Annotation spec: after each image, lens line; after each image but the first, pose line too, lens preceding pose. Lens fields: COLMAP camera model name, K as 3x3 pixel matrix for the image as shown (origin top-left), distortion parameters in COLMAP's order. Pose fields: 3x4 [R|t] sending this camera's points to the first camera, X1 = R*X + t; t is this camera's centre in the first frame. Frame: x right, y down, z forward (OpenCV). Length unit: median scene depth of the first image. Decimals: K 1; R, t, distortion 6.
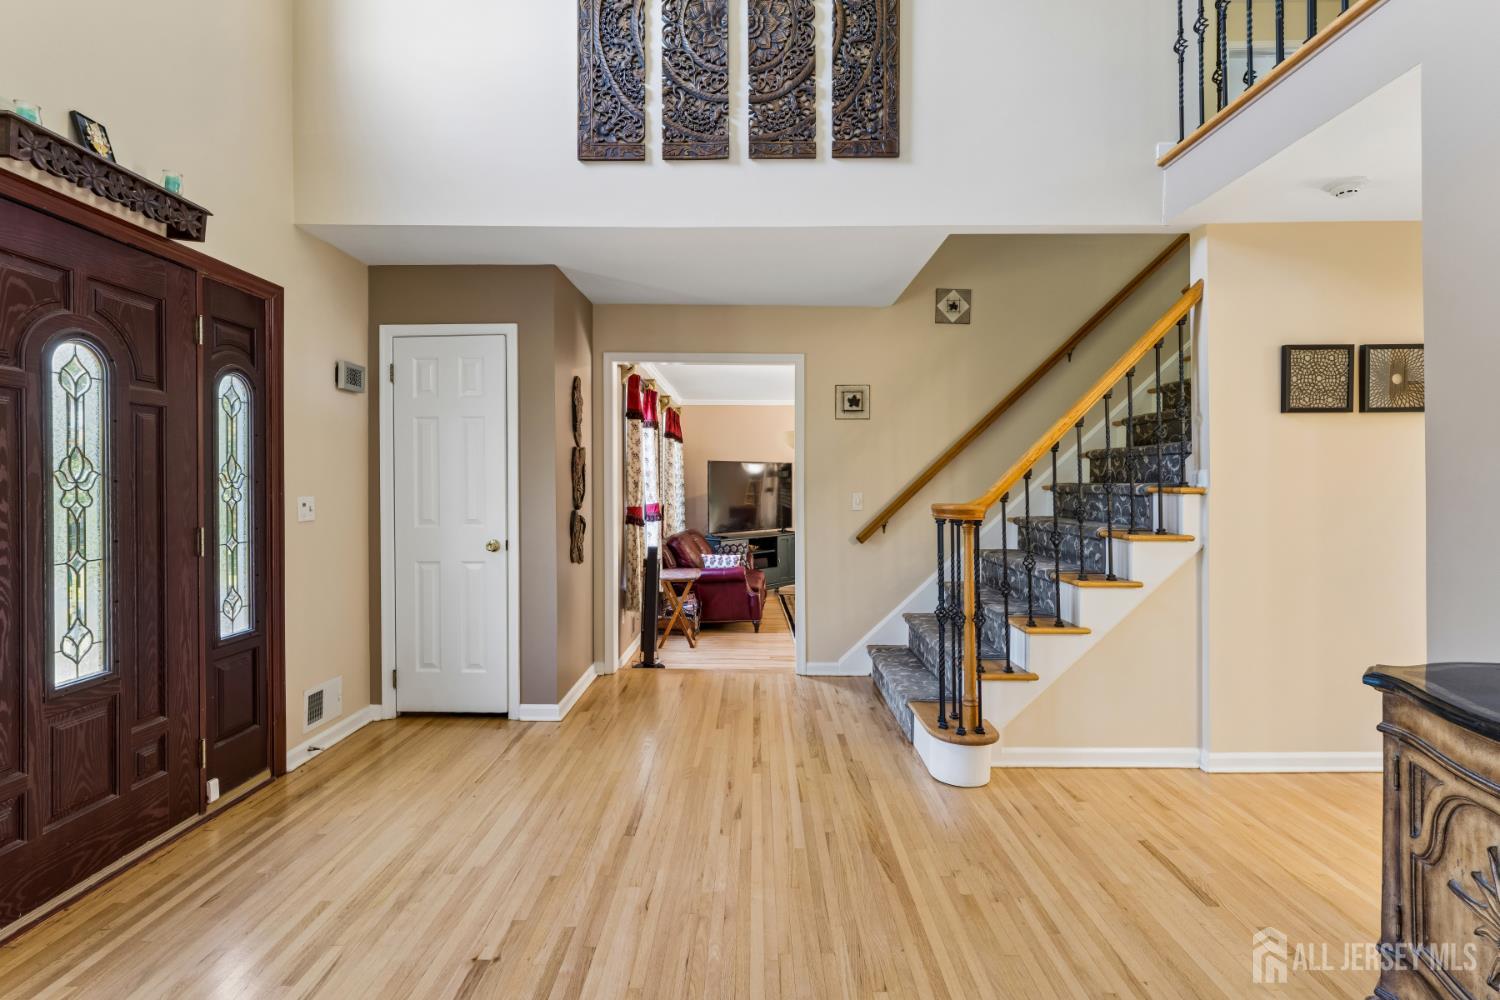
lens RADIAL K [[697.6, 0, 748.8], [0, 697.6, 486.2], [0, 0, 1]] dist [-0.000225, -0.000168]
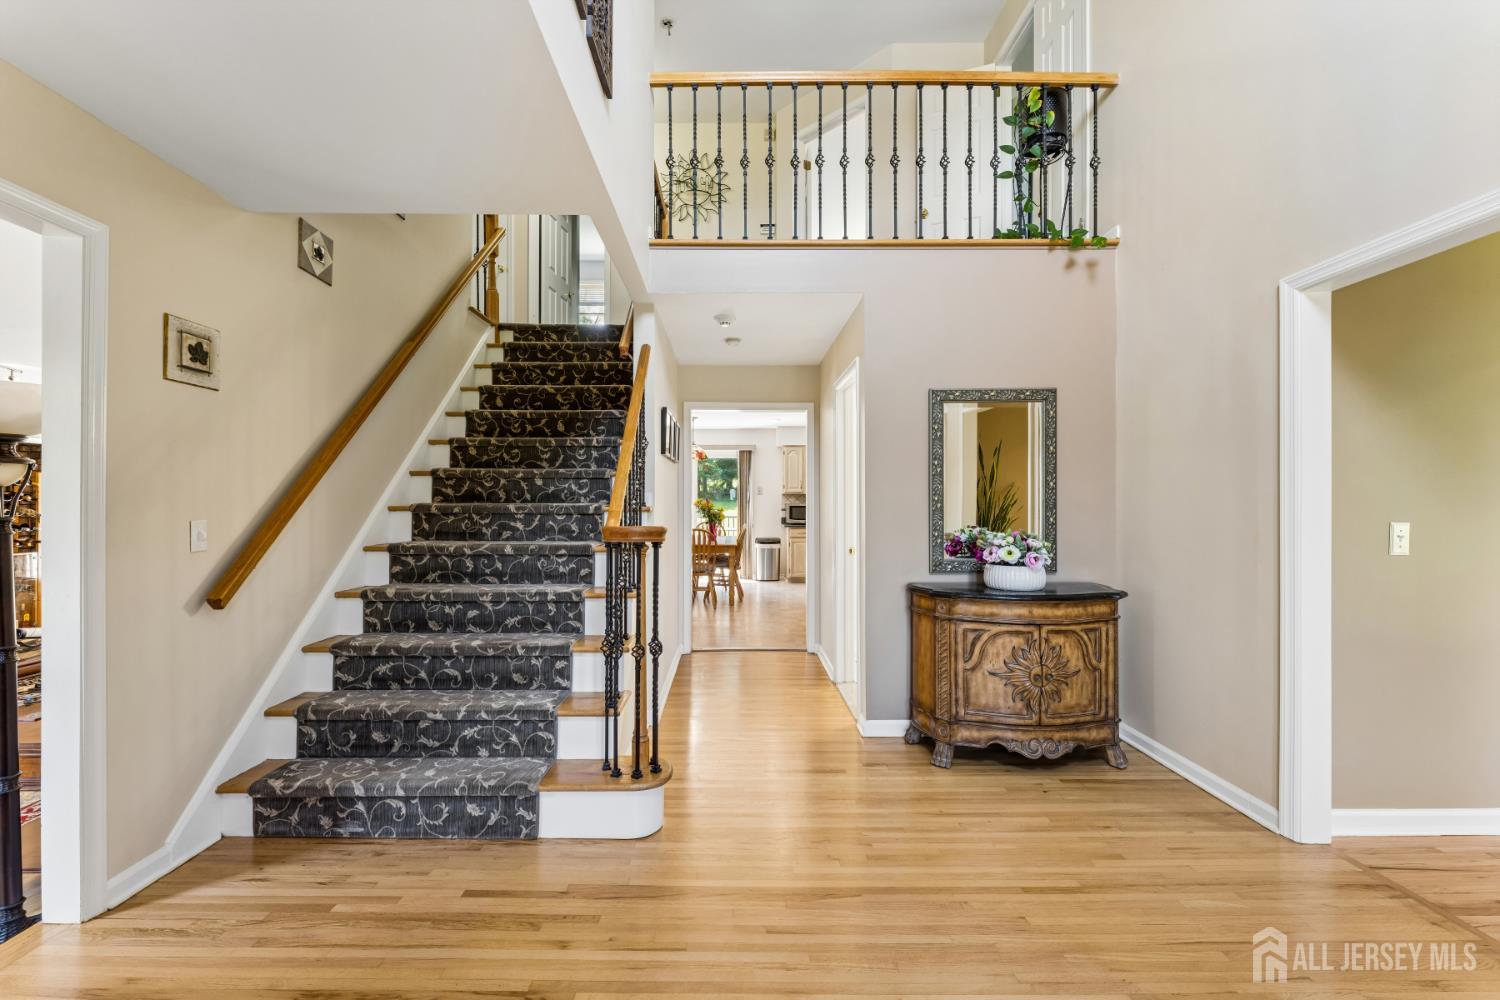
lens RADIAL K [[606.4, 0, 747.6], [0, 606.4, 505.3], [0, 0, 1]] dist [0.000882, 0.000108]
pose [[-0.007221, -0.001231, 0.999973, -0.330512], [0.002089, 0.999997, 0.001246, -0.001566], [-0.999972, 0.002098, -0.007218, 0.570843]]
